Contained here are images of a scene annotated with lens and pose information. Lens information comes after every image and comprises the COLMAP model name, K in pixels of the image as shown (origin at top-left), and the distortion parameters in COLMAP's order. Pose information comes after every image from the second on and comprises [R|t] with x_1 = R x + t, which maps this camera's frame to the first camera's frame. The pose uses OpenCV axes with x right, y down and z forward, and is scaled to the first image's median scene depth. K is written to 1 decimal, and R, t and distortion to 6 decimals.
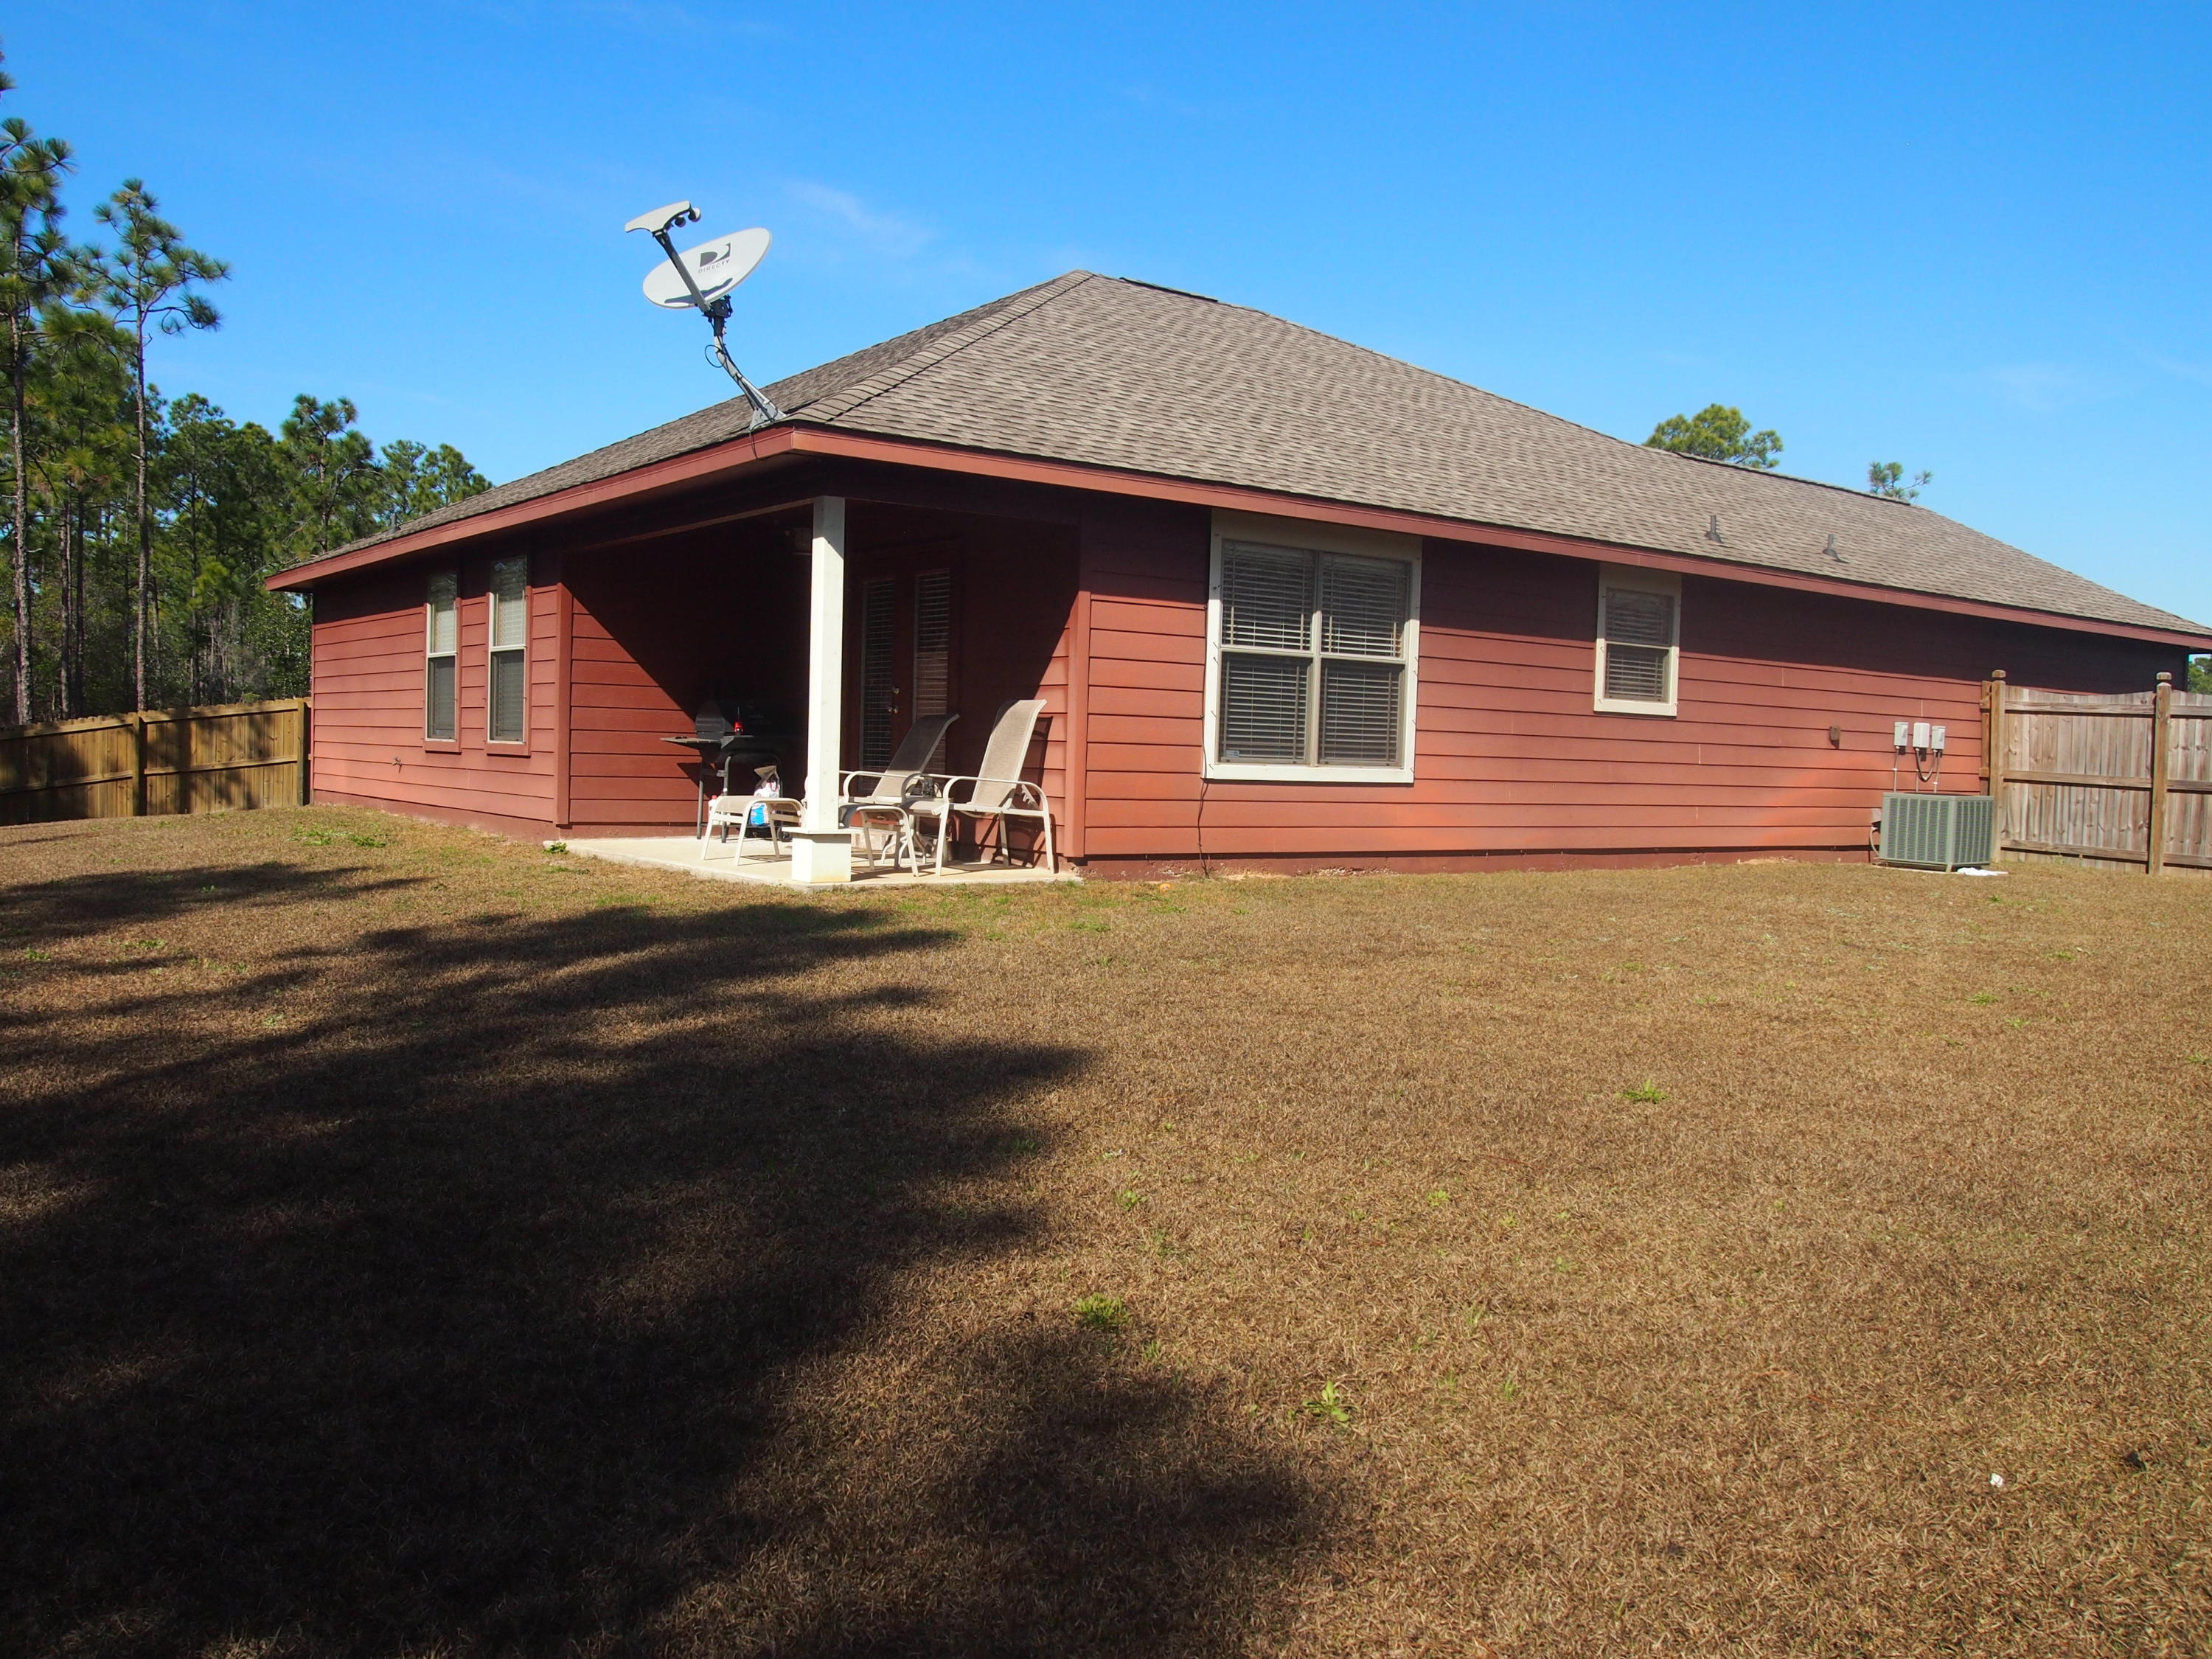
lens RADIAL K [[1790.3, 0, 1075.1], [0, 1790.3, 834.2], [0, 0, 1]] dist [-0.070715, 0.027860]
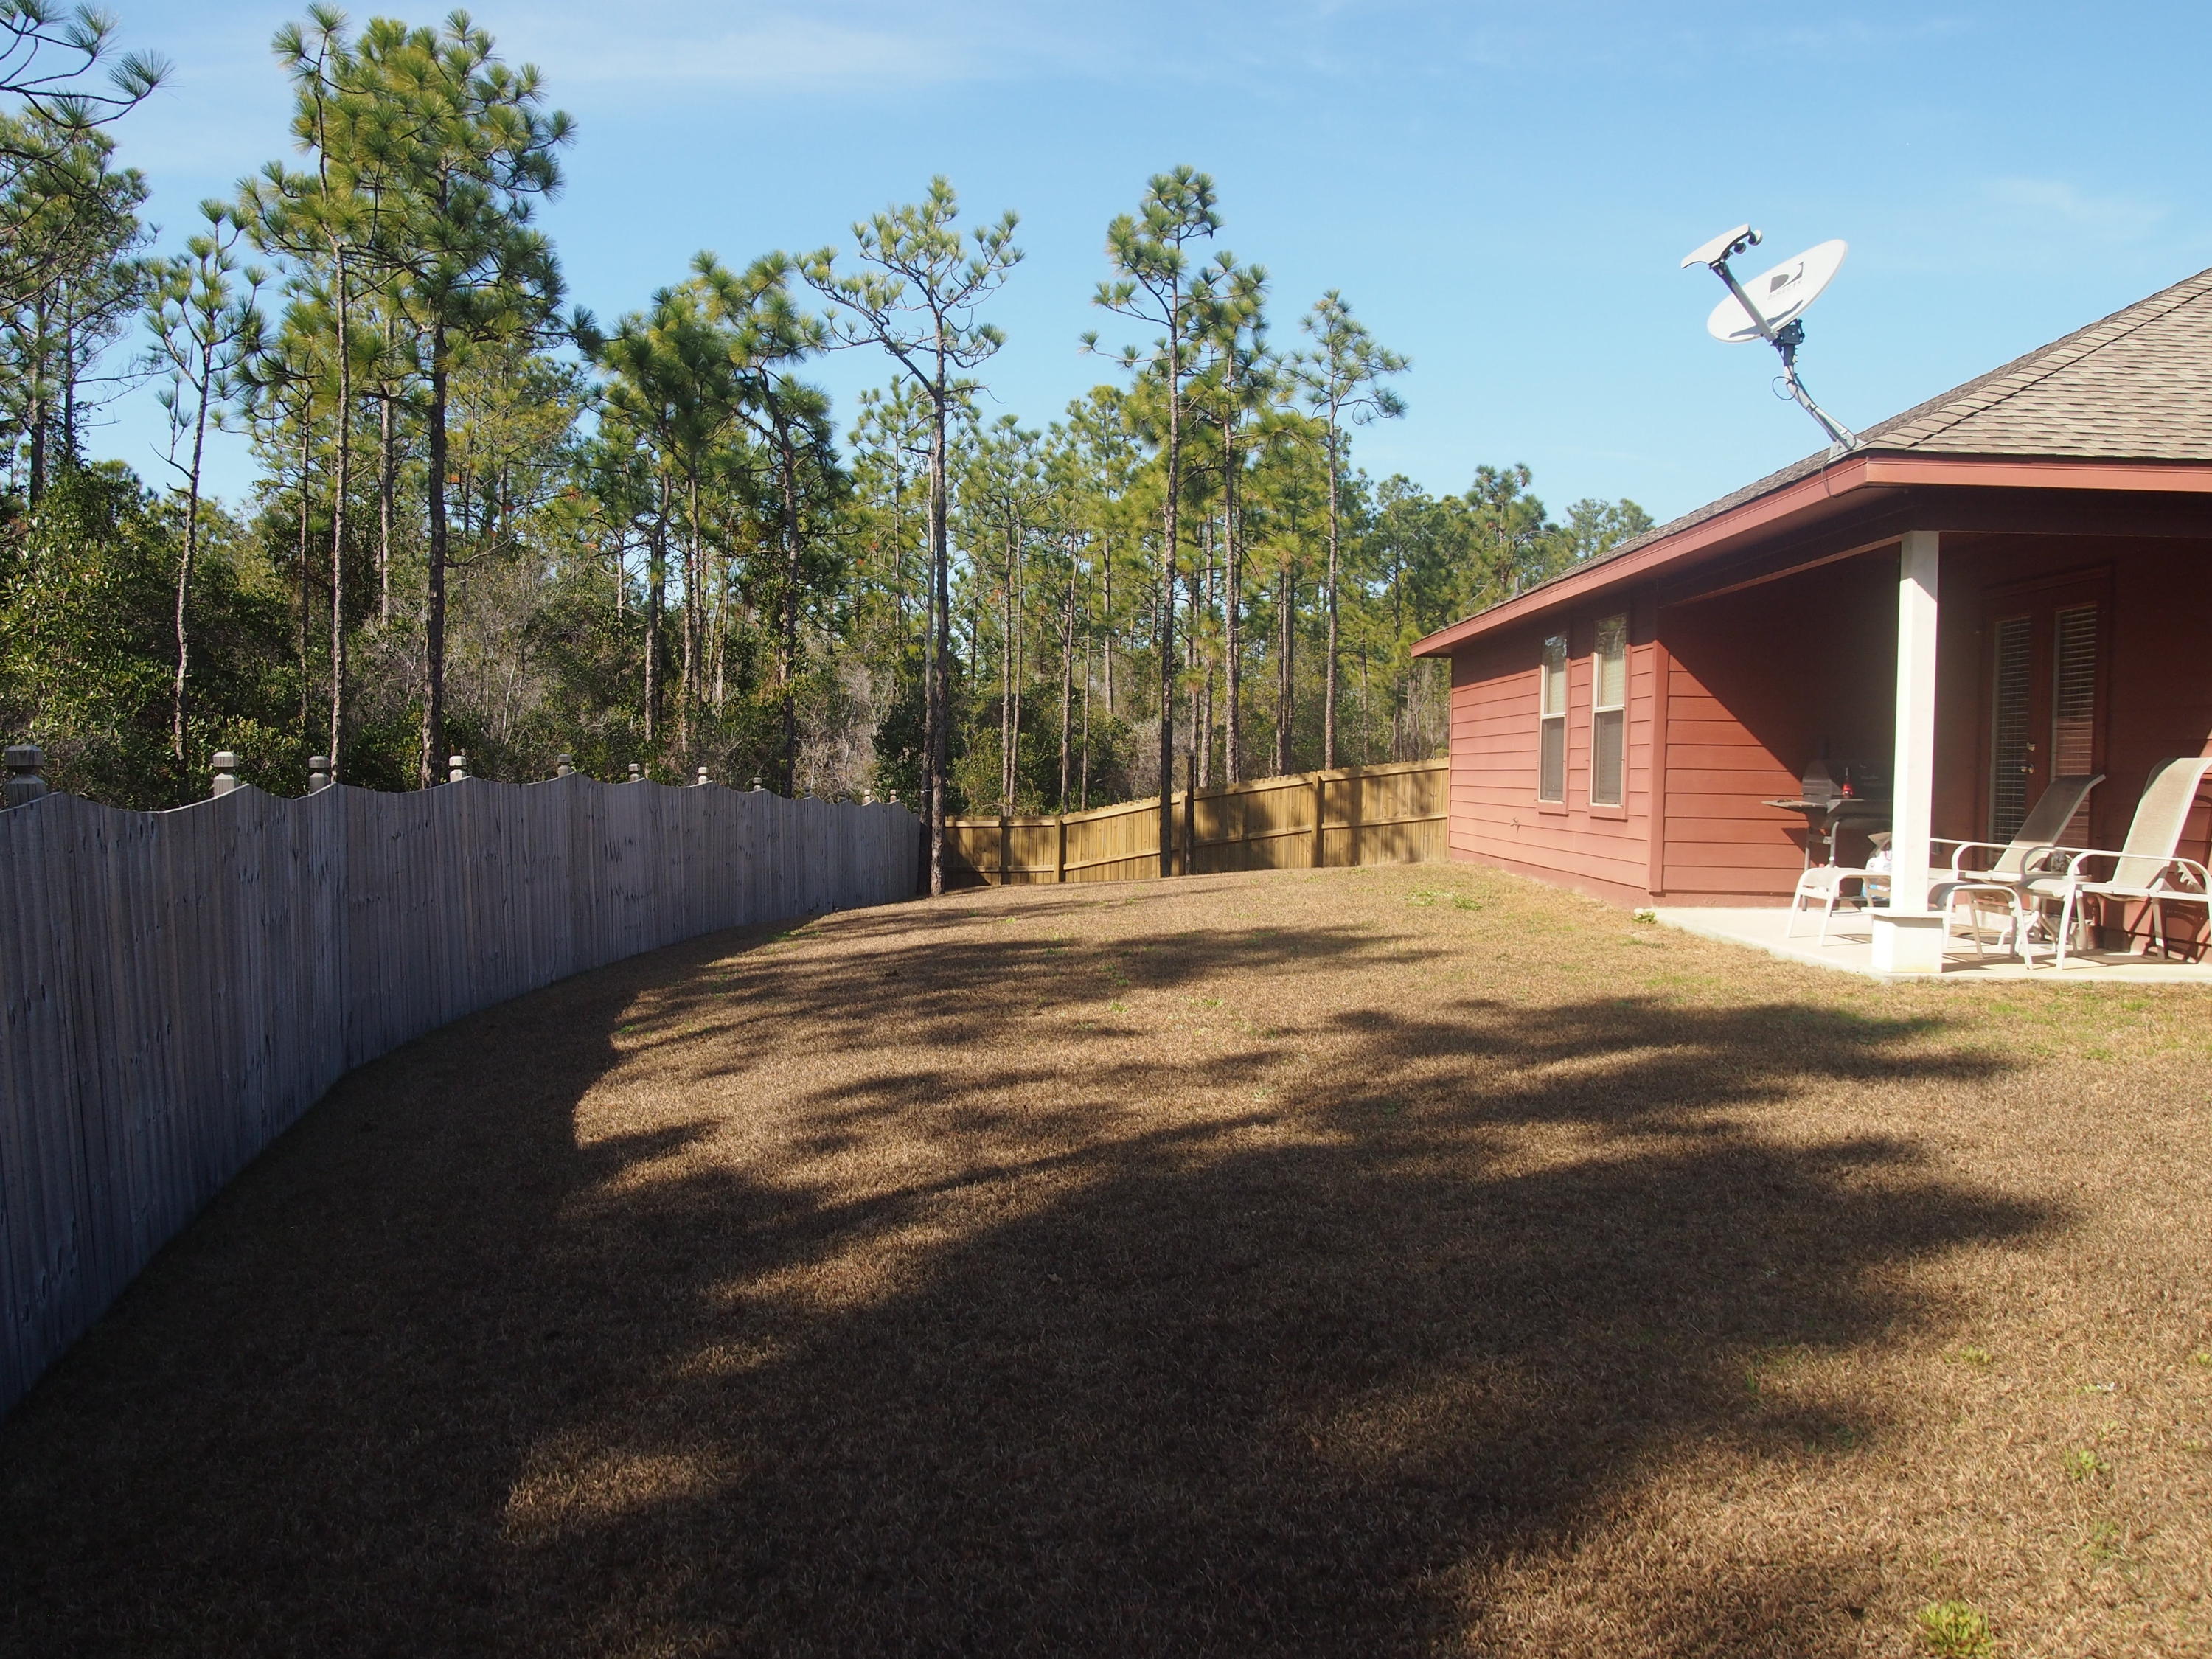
lens RADIAL K [[1790.3, 0, 1088.0], [0, 1790.3, 833.2], [0, 0, 1]] dist [-0.070715, 0.027860]
pose [[0.799145, 0.006599, -0.601102, 0.041770], [-0.023155, 0.999536, -0.019811, -0.010707], [0.600692, 0.029750, 0.798927, 0.050368]]
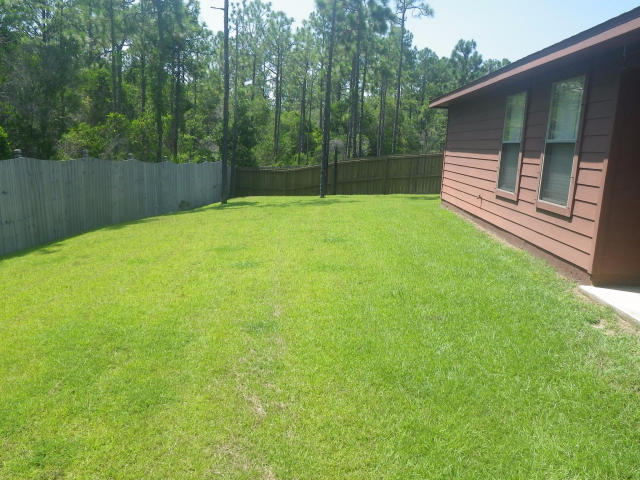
lens RADIAL K [[518.6, 0, 317.5], [0, 518.6, 239.5], [0, 0, 1]] dist [0.001632, 0.005700]
pose [[0.786856, 0.127878, -0.603742, -0.211852], [-0.063519, 0.989882, 0.126881, -0.067759], [0.613859, -0.061488, 0.787017, 0.536143]]
